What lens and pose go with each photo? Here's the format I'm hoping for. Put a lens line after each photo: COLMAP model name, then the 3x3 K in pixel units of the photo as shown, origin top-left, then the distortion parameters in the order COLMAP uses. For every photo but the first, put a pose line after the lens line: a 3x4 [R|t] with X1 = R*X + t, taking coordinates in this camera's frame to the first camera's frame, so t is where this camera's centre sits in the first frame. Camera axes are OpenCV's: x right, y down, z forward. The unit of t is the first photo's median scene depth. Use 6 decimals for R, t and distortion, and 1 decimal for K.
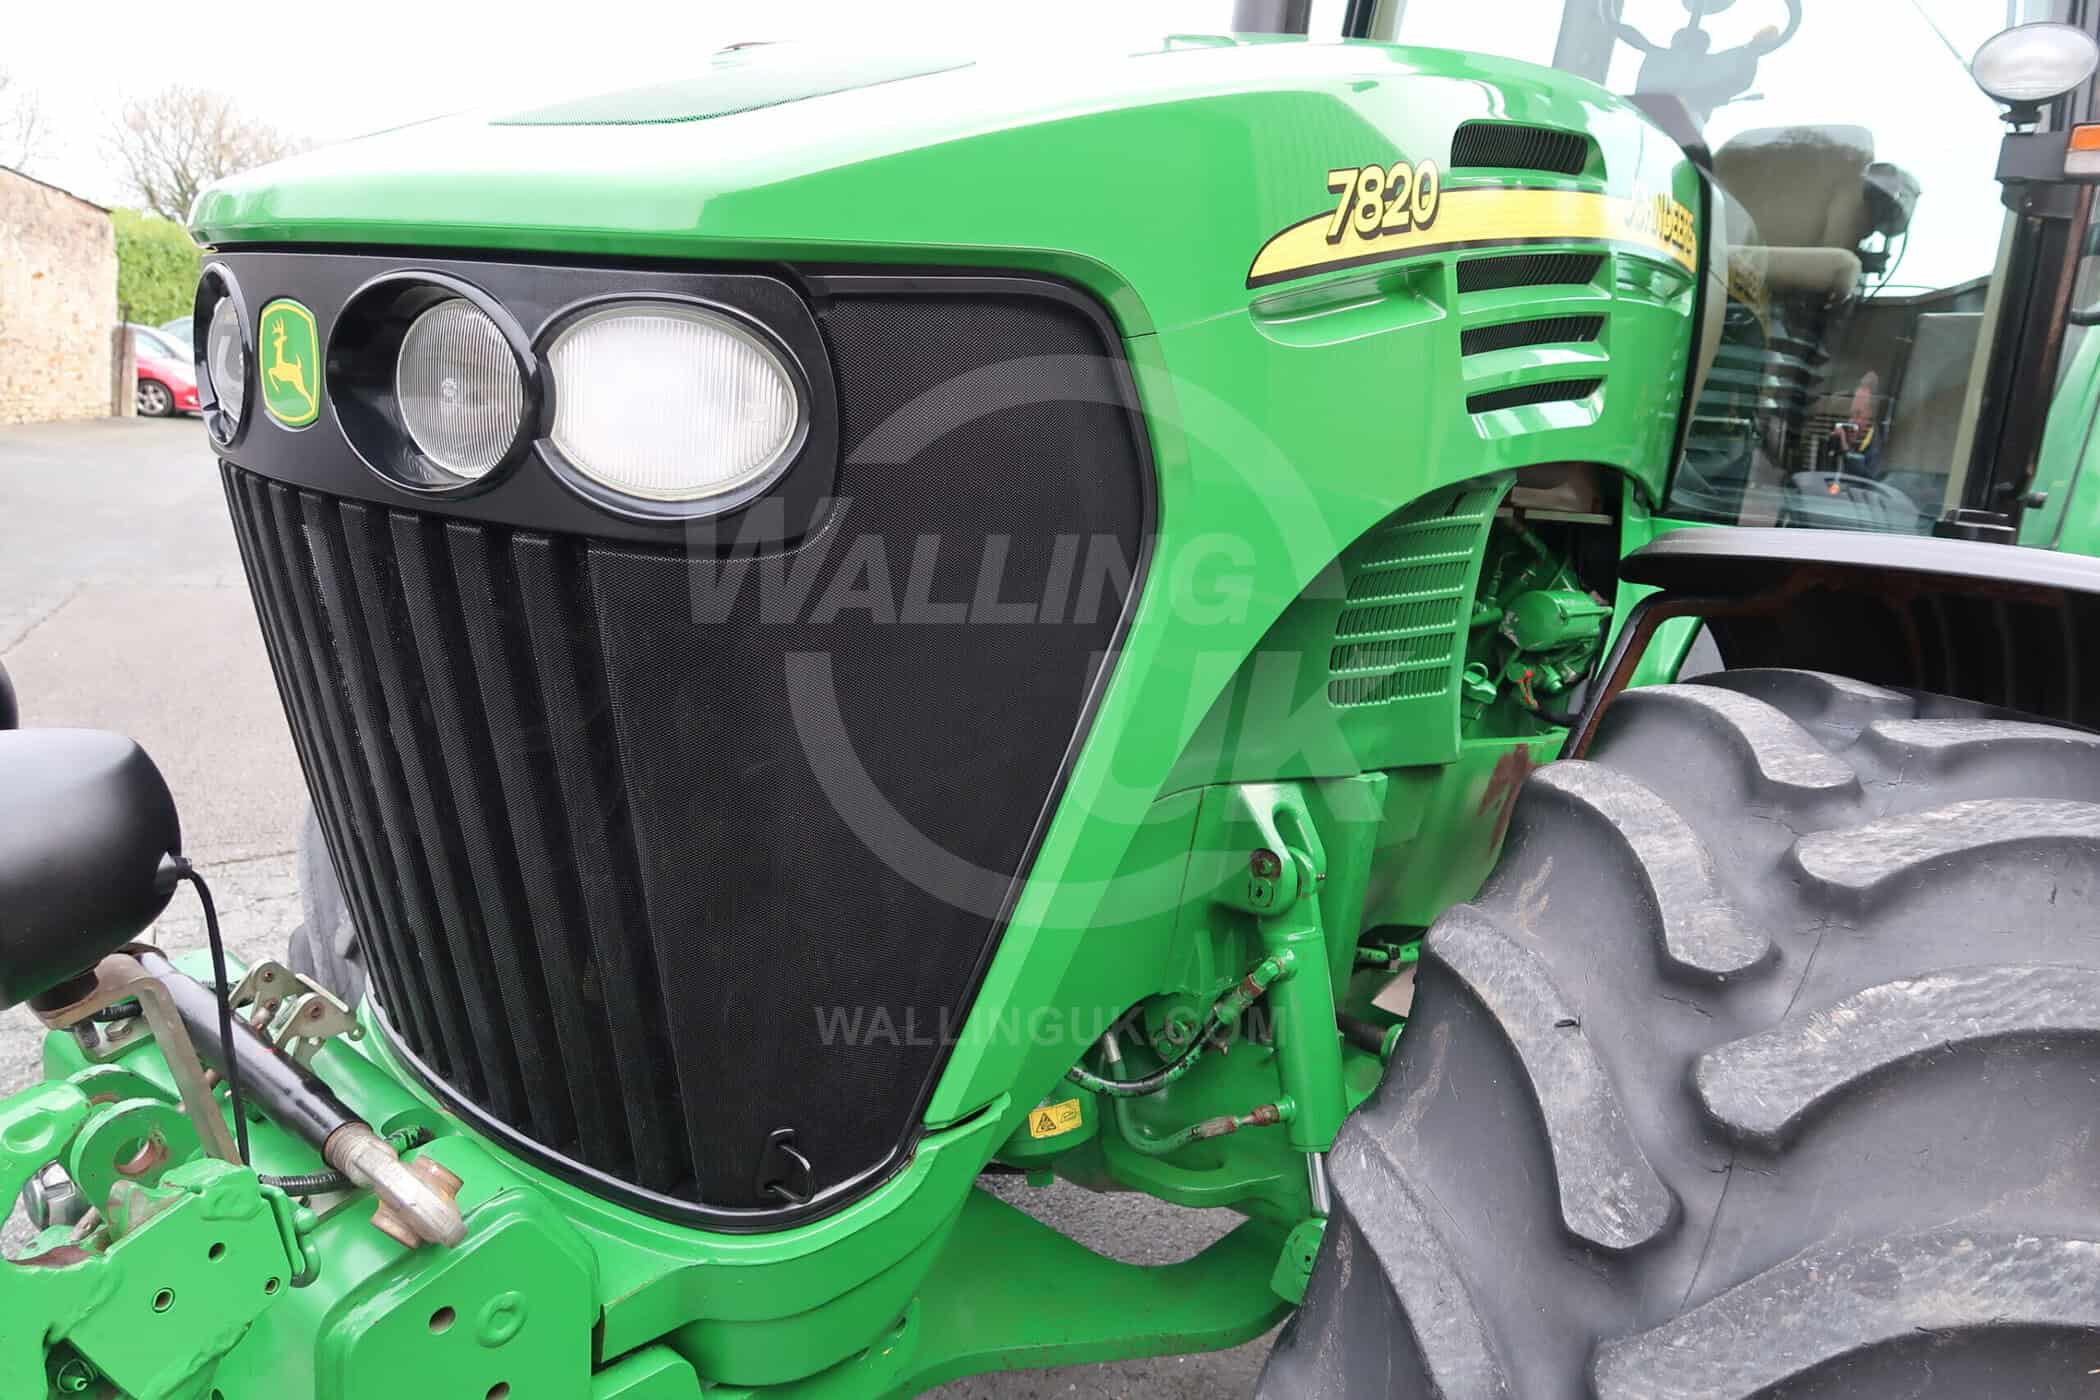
lens RADIAL K [[1453.0, 0, 1039.6], [0, 1453.0, 688.5], [0, 0, 1]] dist [-0.015667, -0.001599]
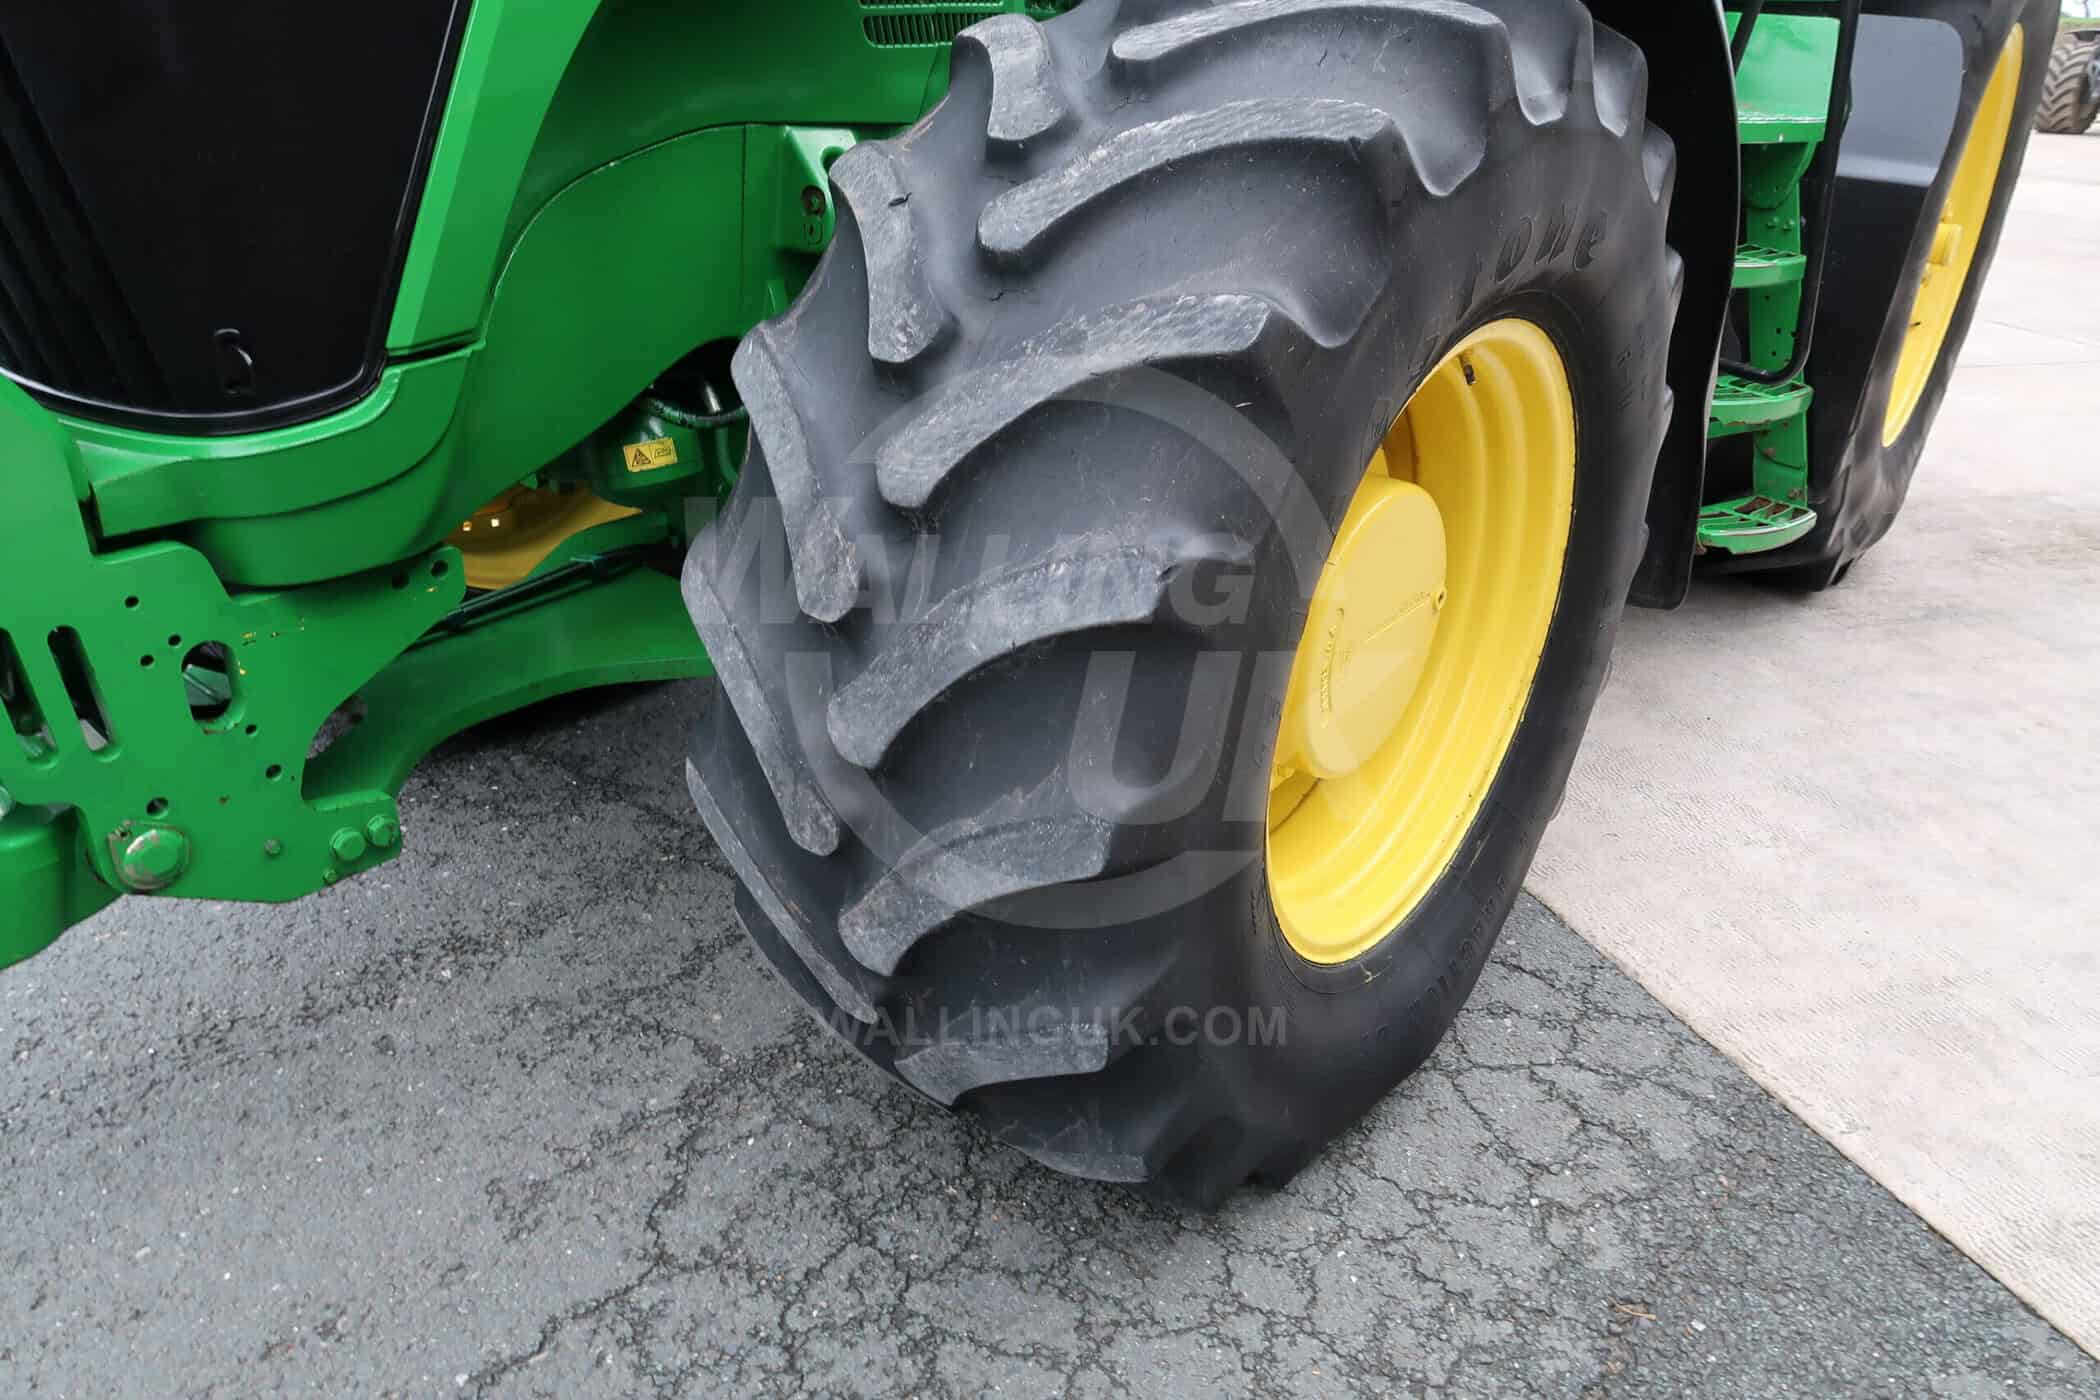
lens RADIAL K [[1453.0, 0, 1051.7], [0, 1453.0, 705.9], [0, 0, 1]] dist [-0.015667, -0.001599]
pose [[0.998589, -0.050467, 0.016506, 0.485415], [0.044743, 0.967163, 0.250188, 0.364922], [-0.028590, -0.249097, 0.968056, -0.222206]]
